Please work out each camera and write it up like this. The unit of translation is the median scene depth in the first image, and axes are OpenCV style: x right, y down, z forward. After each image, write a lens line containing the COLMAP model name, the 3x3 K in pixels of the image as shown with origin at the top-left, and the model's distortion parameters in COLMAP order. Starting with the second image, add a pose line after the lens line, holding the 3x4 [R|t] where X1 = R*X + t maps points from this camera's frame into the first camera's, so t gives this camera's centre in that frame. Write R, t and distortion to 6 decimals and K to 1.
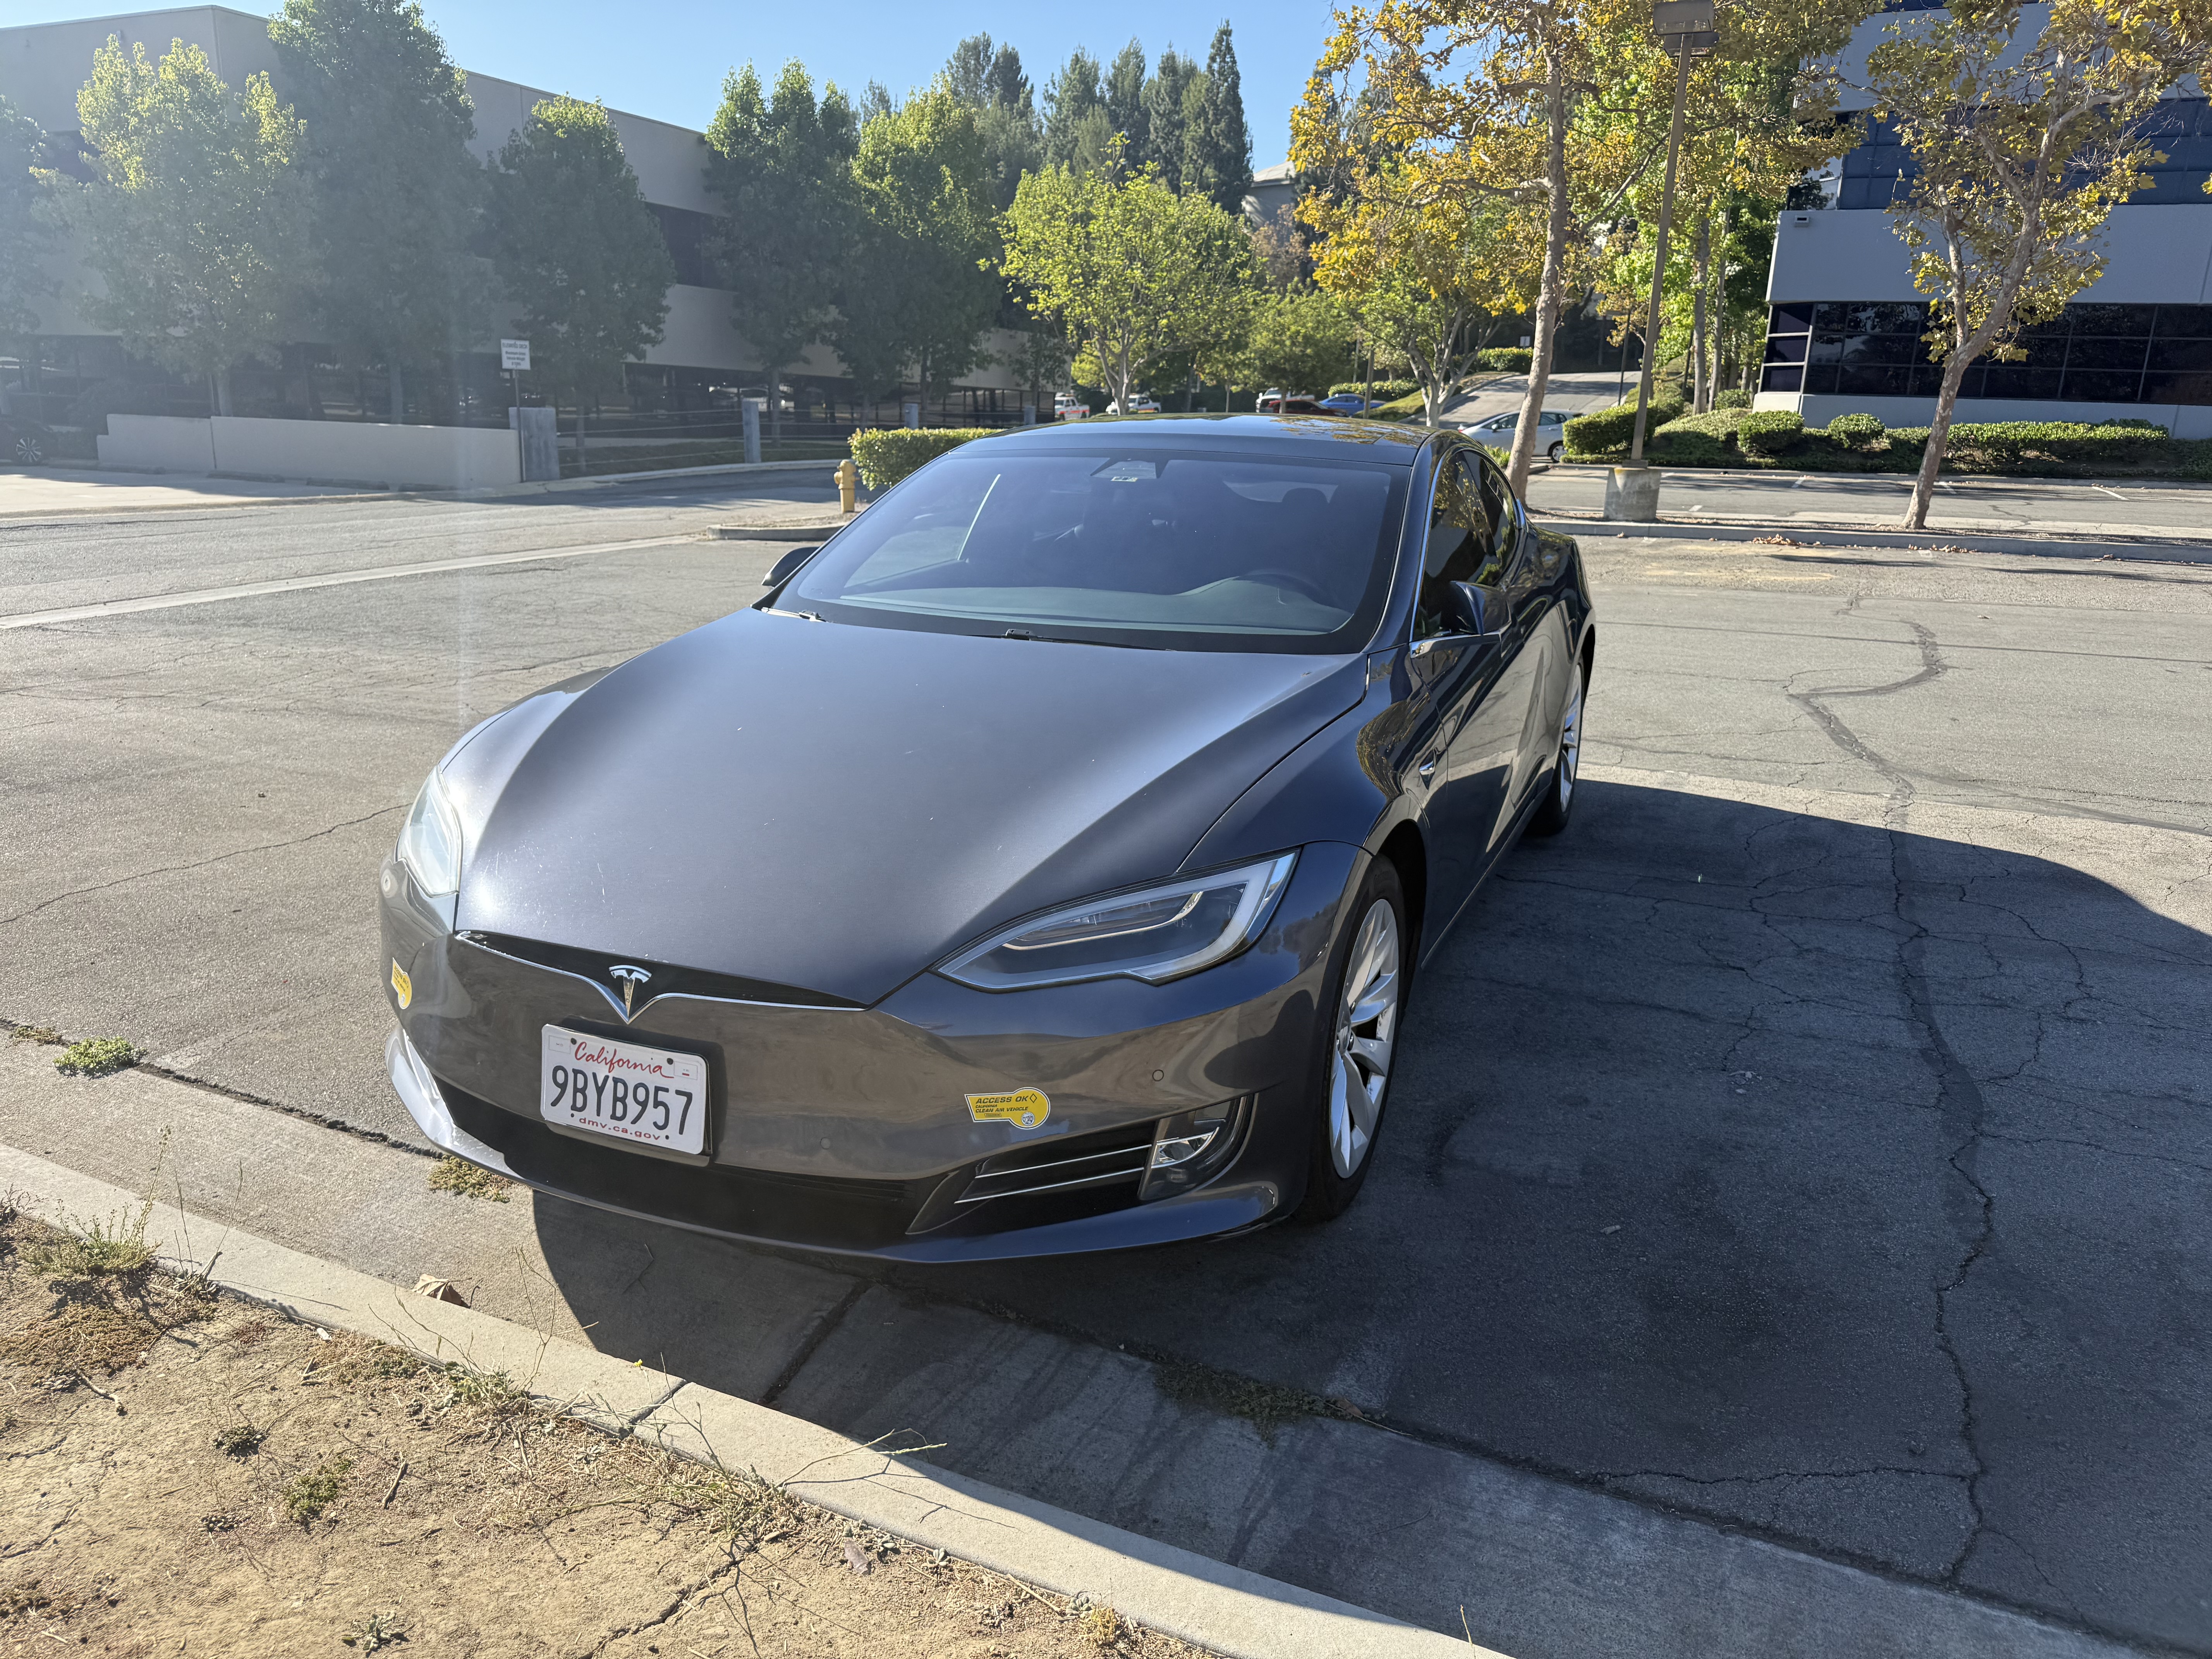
lens RADIAL K [[1593.2, 0, 1086.7], [0, 1593.2, 834.0], [0, 0, 1]] dist [0.012972, -0.016064]
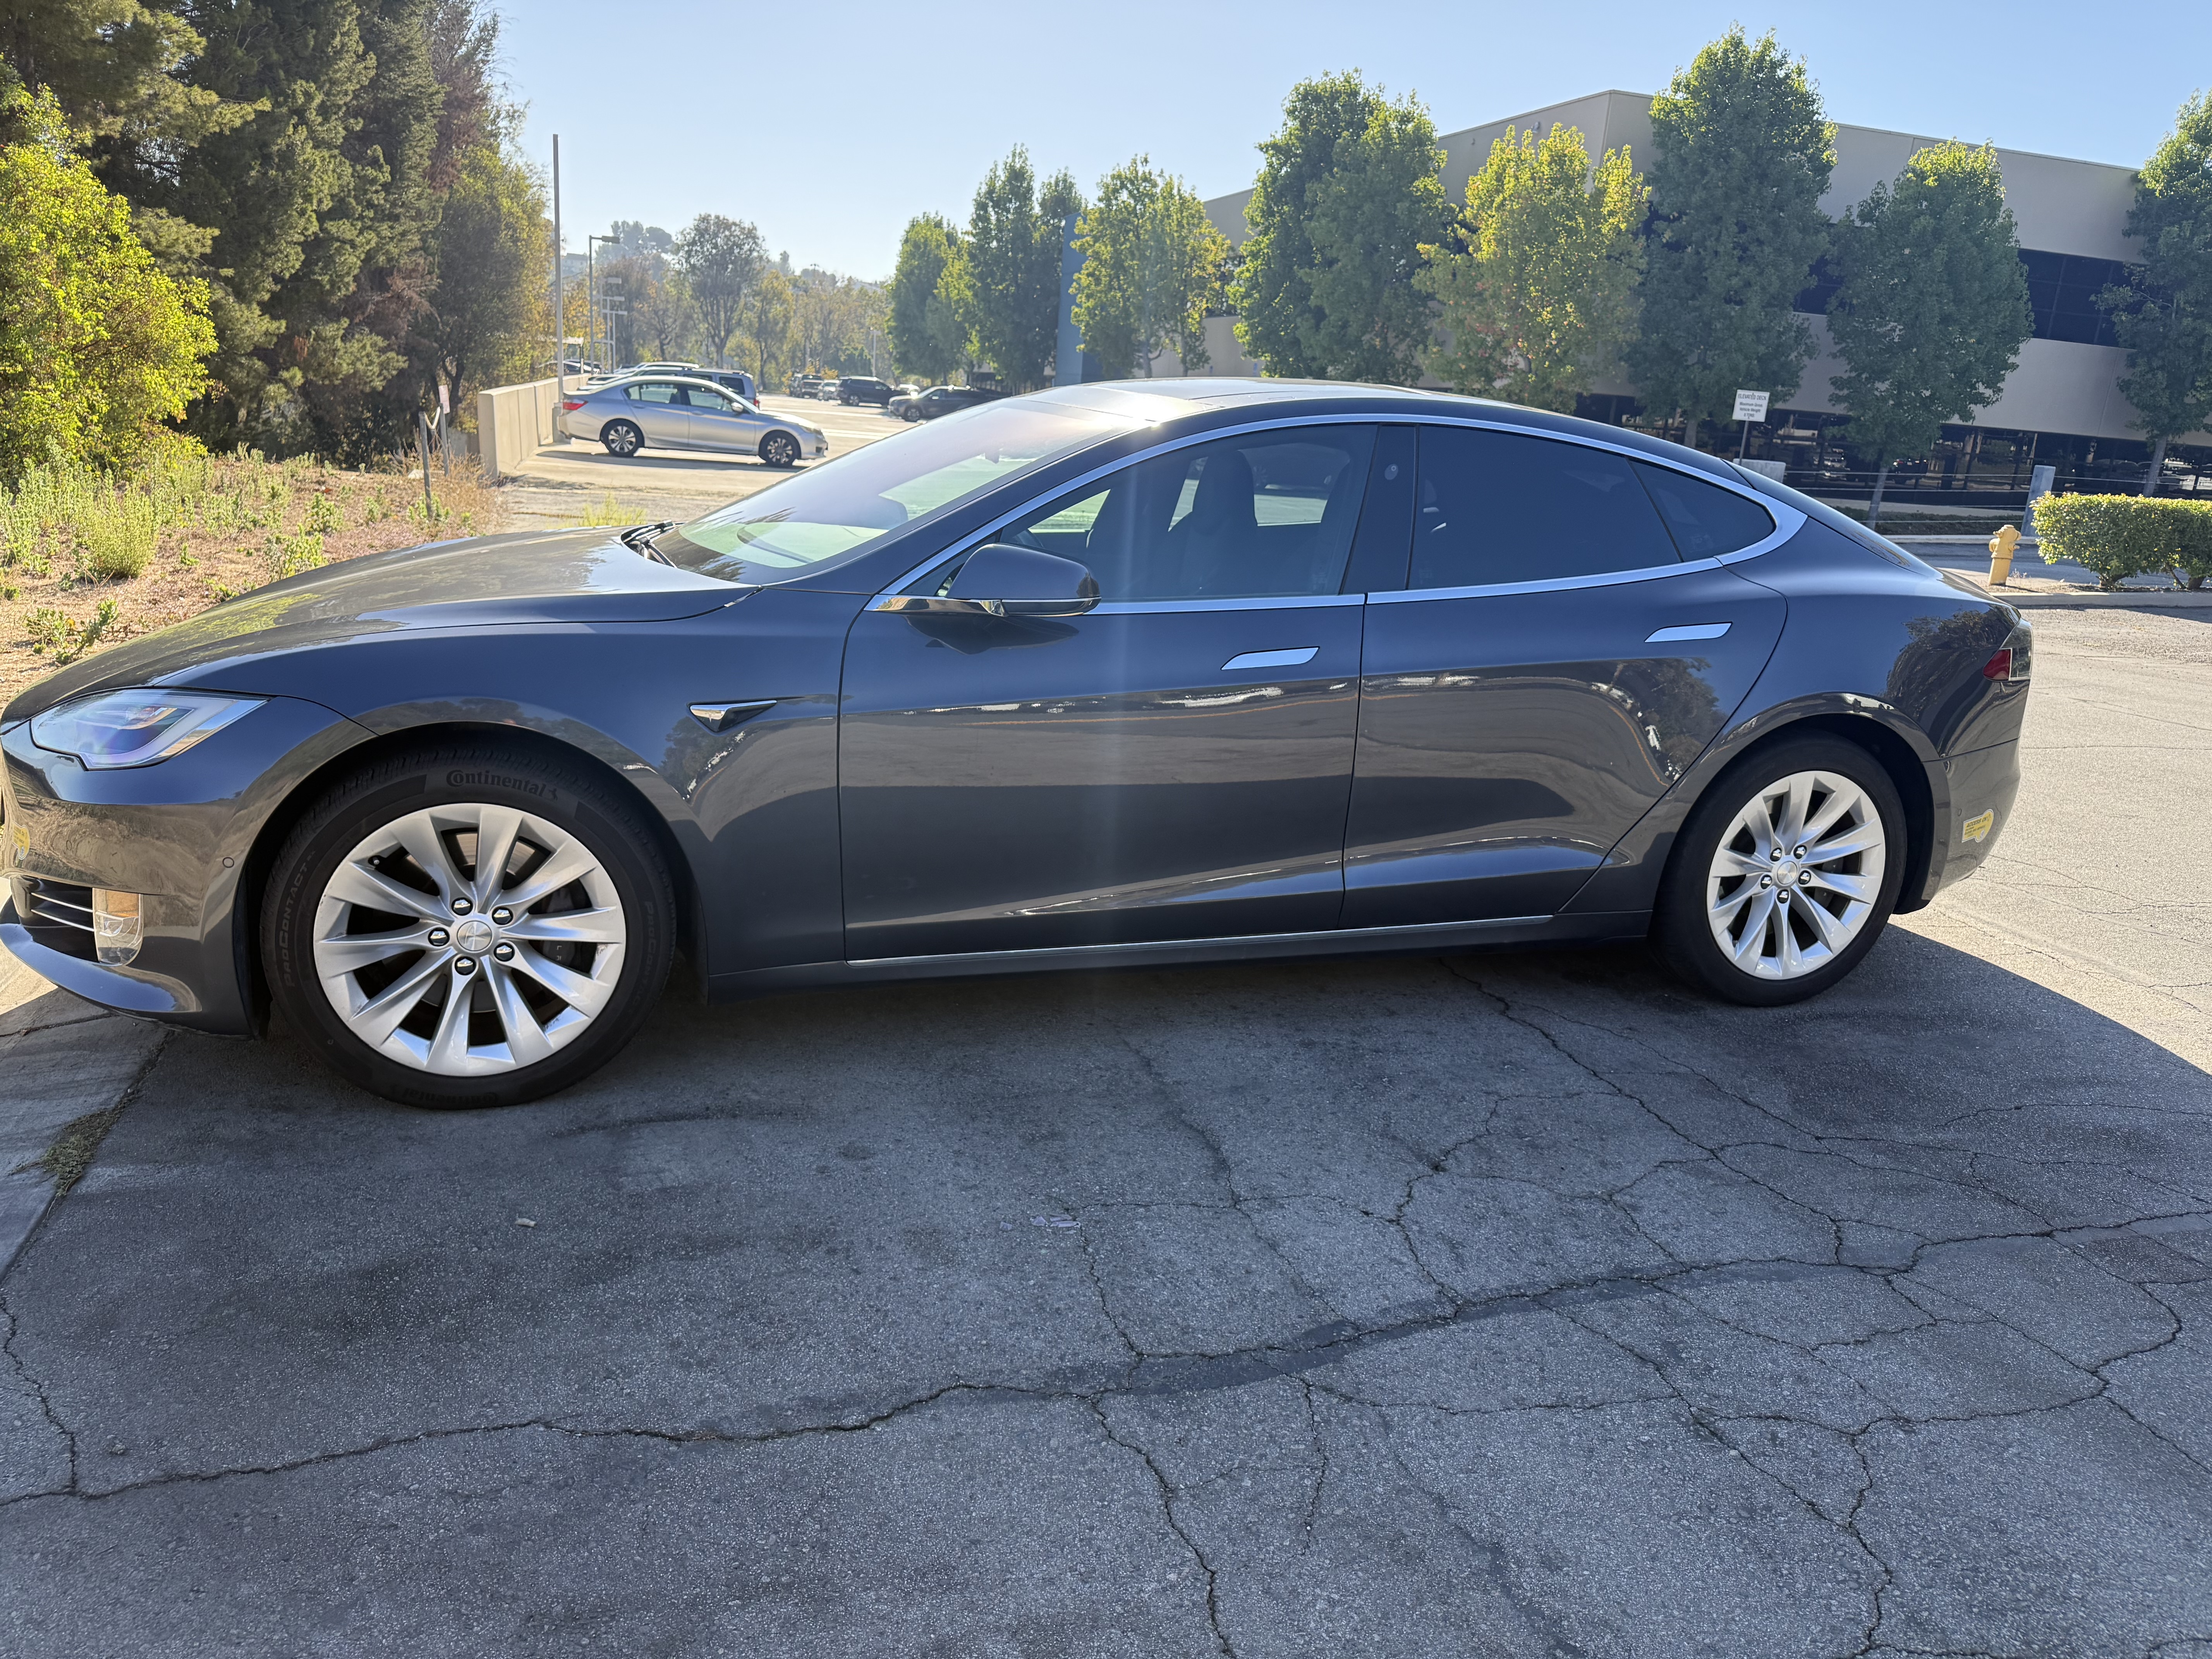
lens RADIAL K [[1559.2, 0, 1107.5], [0, 1559.2, 860.3], [0, 0, 1]] dist [0.020460, -0.034492]
pose [[0.678715, 0.221138, -0.700317, 0.100710], [-0.232611, 0.969223, 0.080615, -0.008978], [0.696591, 0.108186, 0.709265, 0.051631]]
